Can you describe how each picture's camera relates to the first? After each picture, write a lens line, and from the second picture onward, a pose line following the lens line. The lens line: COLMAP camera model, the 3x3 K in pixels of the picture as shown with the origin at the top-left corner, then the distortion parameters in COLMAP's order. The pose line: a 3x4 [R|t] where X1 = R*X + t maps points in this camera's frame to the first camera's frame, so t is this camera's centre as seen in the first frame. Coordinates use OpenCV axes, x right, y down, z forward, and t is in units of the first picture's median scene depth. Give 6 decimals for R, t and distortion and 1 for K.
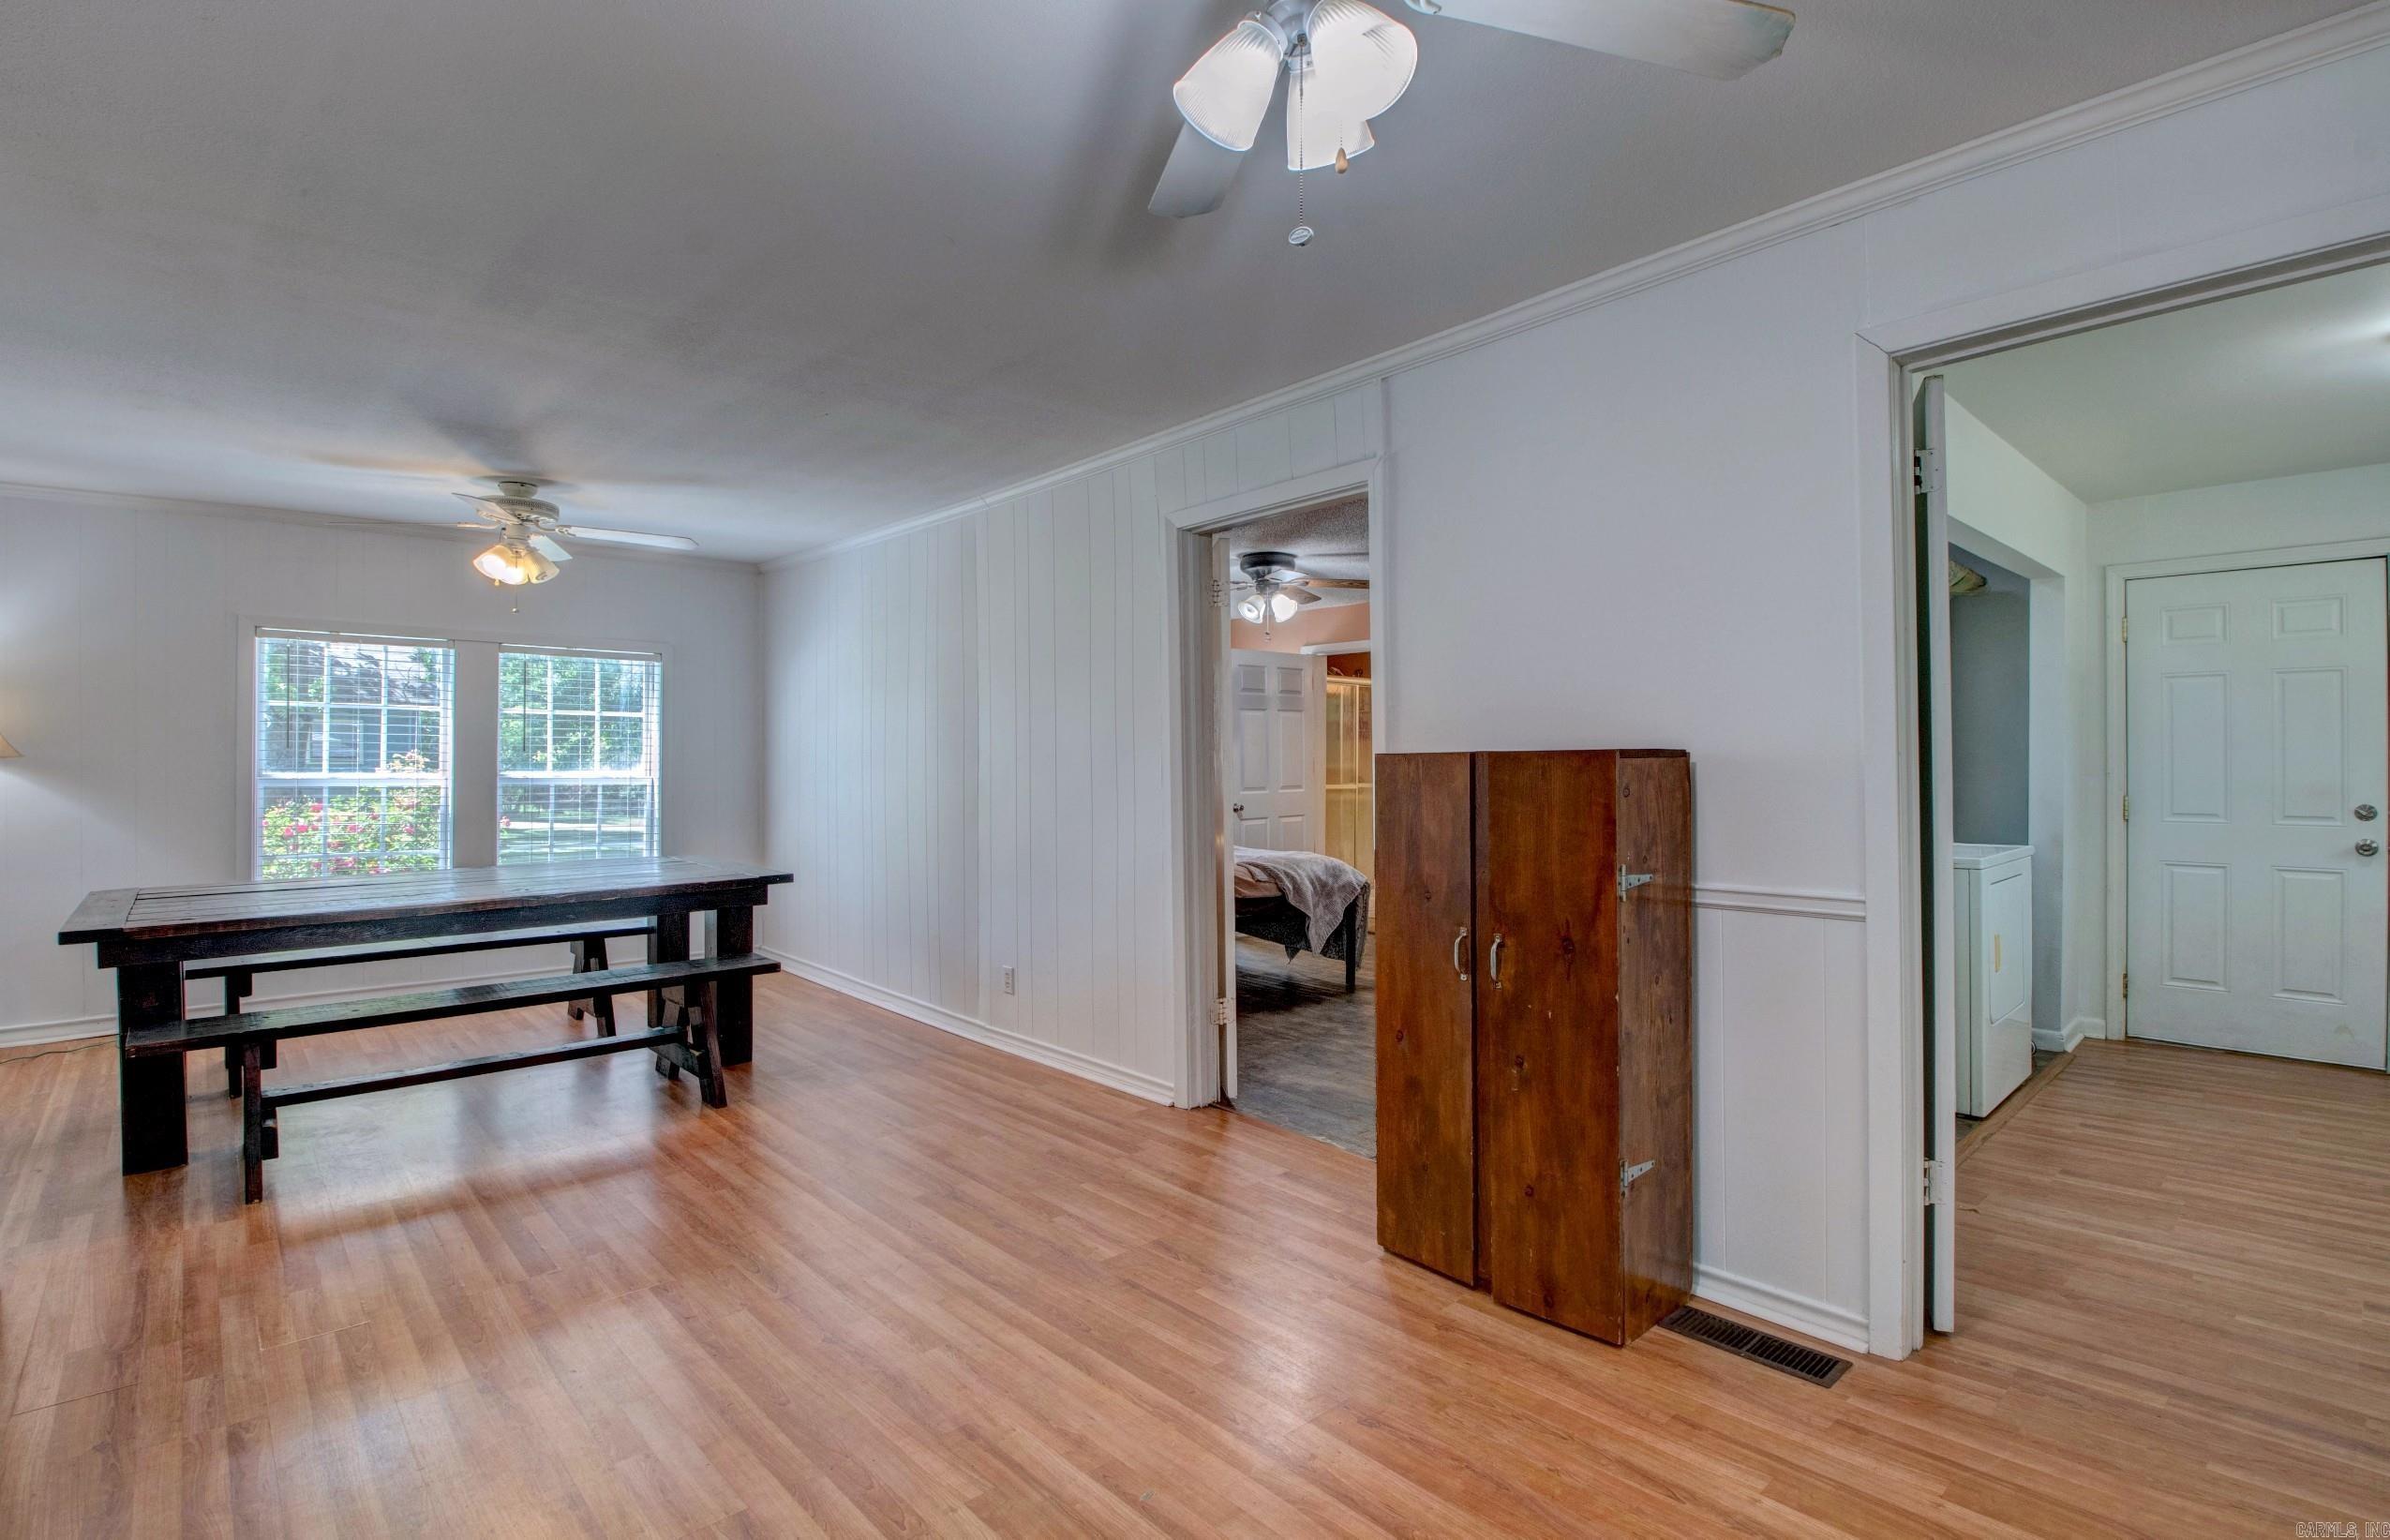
lens RADIAL K [[1109.0, 0, 1180.4], [0, 1109.0, 758.7], [0, 0, 1]] dist [0.019775, -0.018441]
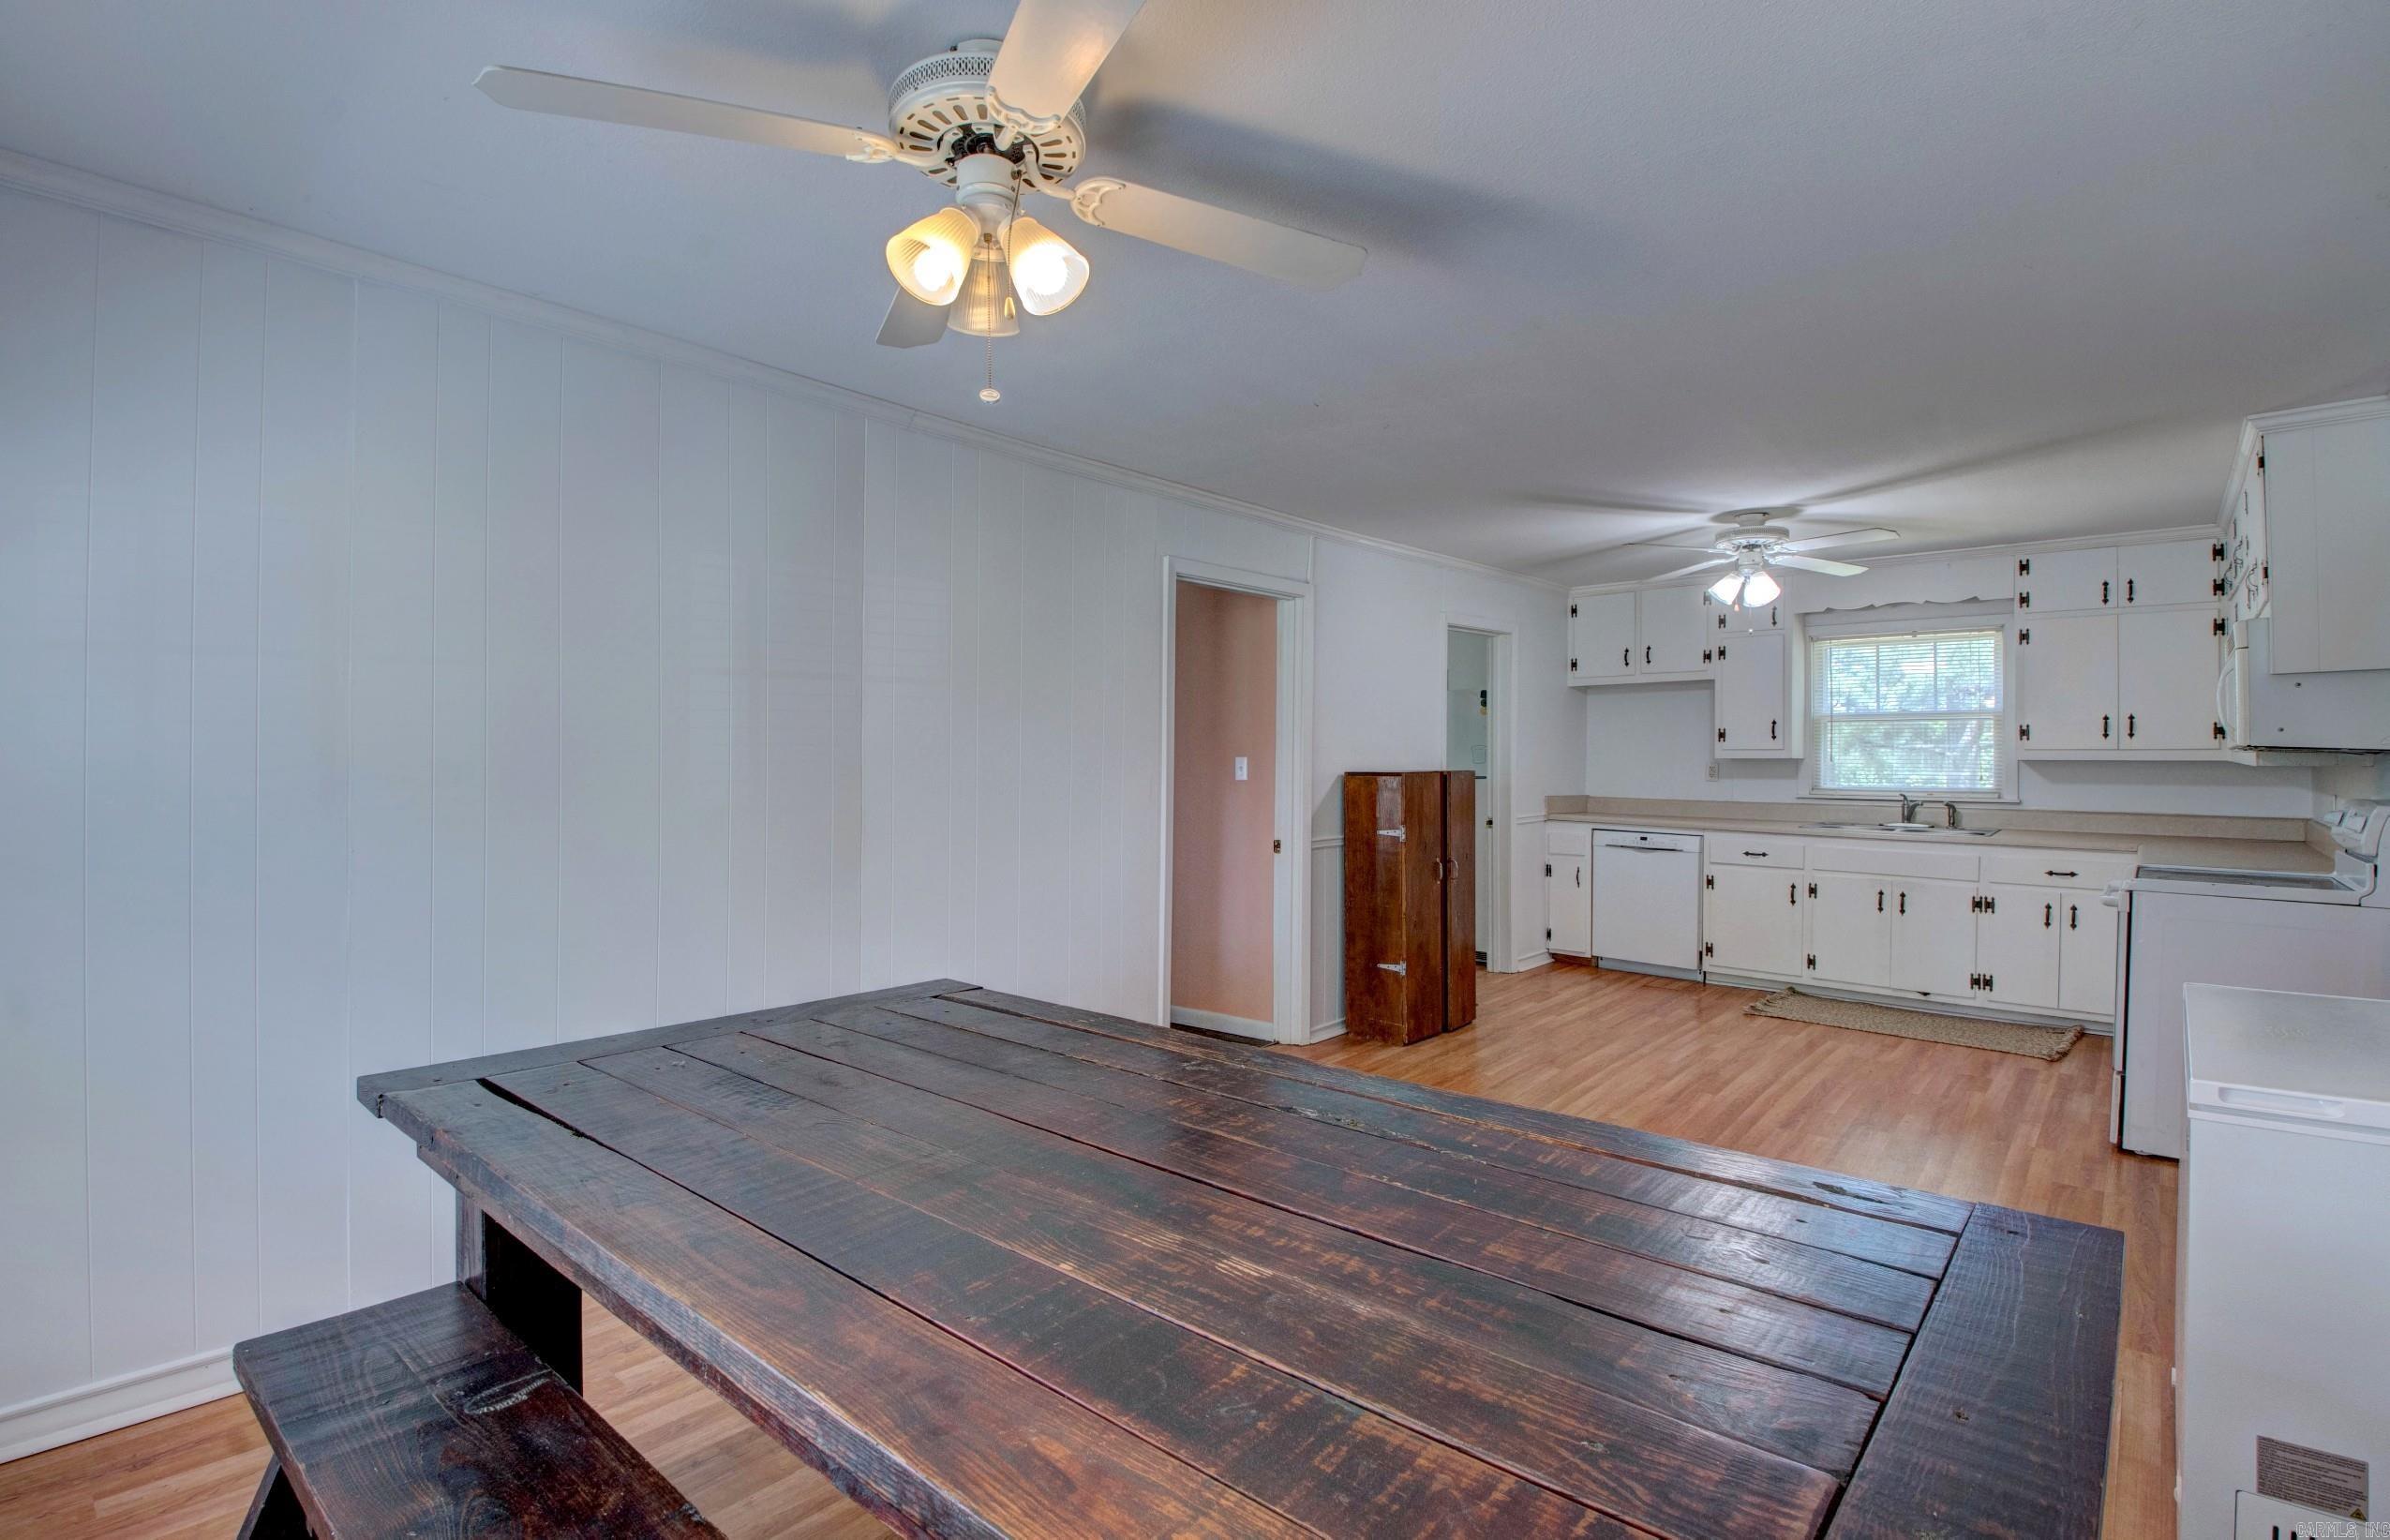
lens RADIAL K [[1150.1, 0, 1088.9], [0, 1150.1, 757.4], [0, 0, 1]] dist [0.001331, -0.021214]
pose [[-0.070576, 0.015943, 0.997379, -1.795208], [0.010673, 0.999827, -0.015227, -0.008427], [-0.997449, 0.009570, -0.070734, 1.772953]]
